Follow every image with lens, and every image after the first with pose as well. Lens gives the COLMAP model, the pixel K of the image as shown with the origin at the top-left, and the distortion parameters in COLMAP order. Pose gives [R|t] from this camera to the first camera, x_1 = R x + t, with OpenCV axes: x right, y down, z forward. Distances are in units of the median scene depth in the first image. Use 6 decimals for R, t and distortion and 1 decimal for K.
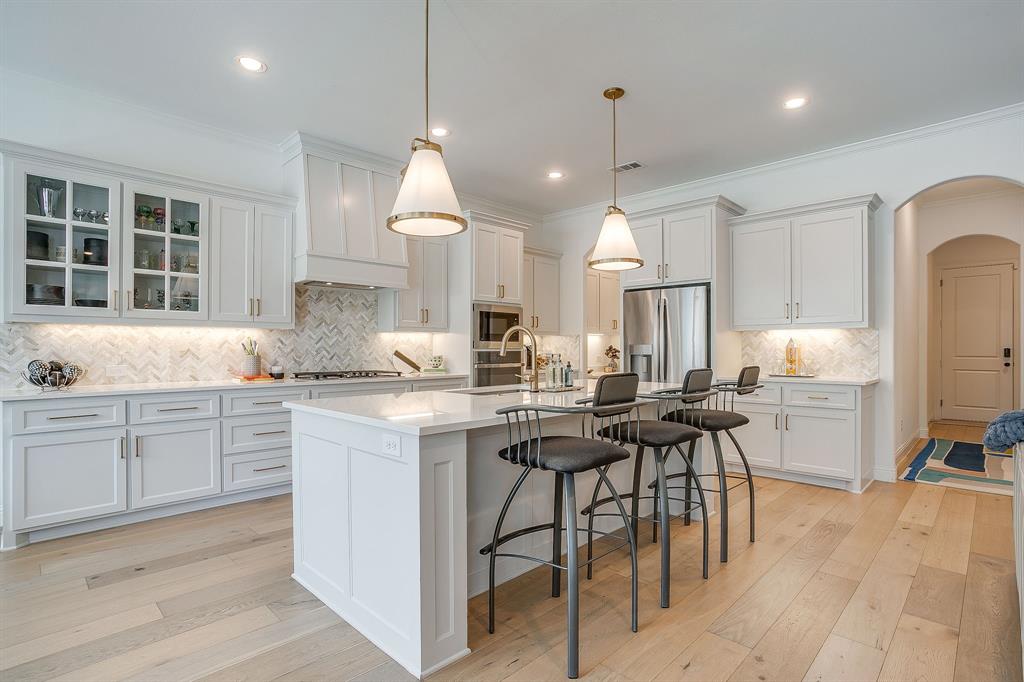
lens RADIAL K [[498.8, 0, 518.6], [0, 498.8, 348.9], [0, 0, 1]] dist [-0.013148, 0.003730]
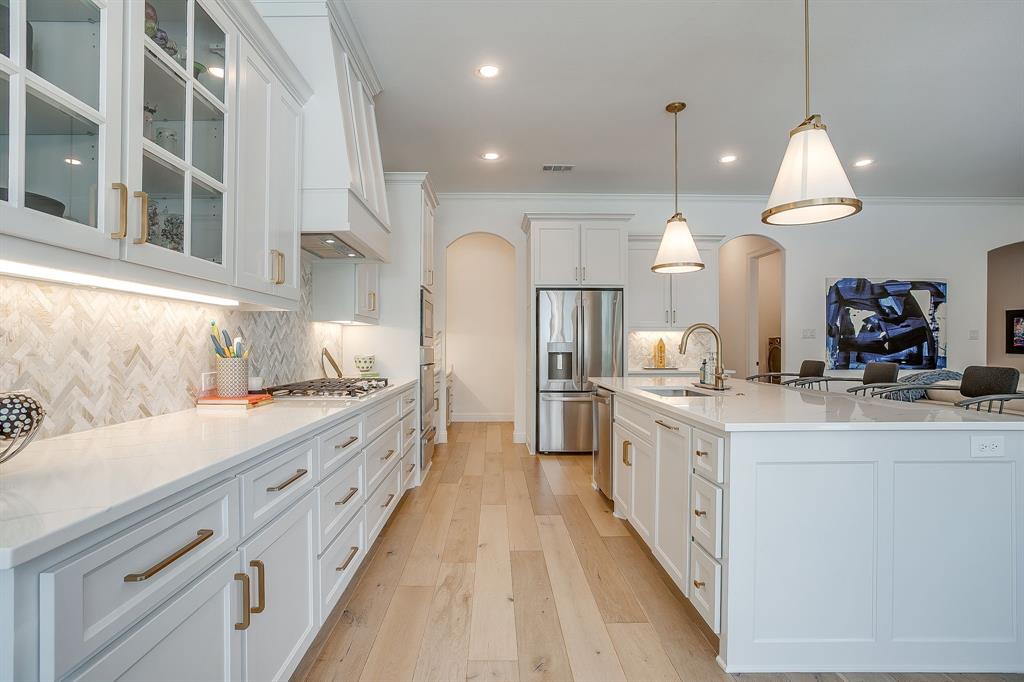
lens RADIAL K [[498.8, 0, 509.3], [0, 498.8, 344.7], [0, 0, 1]] dist [-0.013148, 0.003730]
pose [[0.702471, 0.003888, 0.711702, -0.741135], [-0.001350, 0.999991, -0.004131, 0.000722], [-0.711711, 0.001941, 0.702469, 0.459842]]
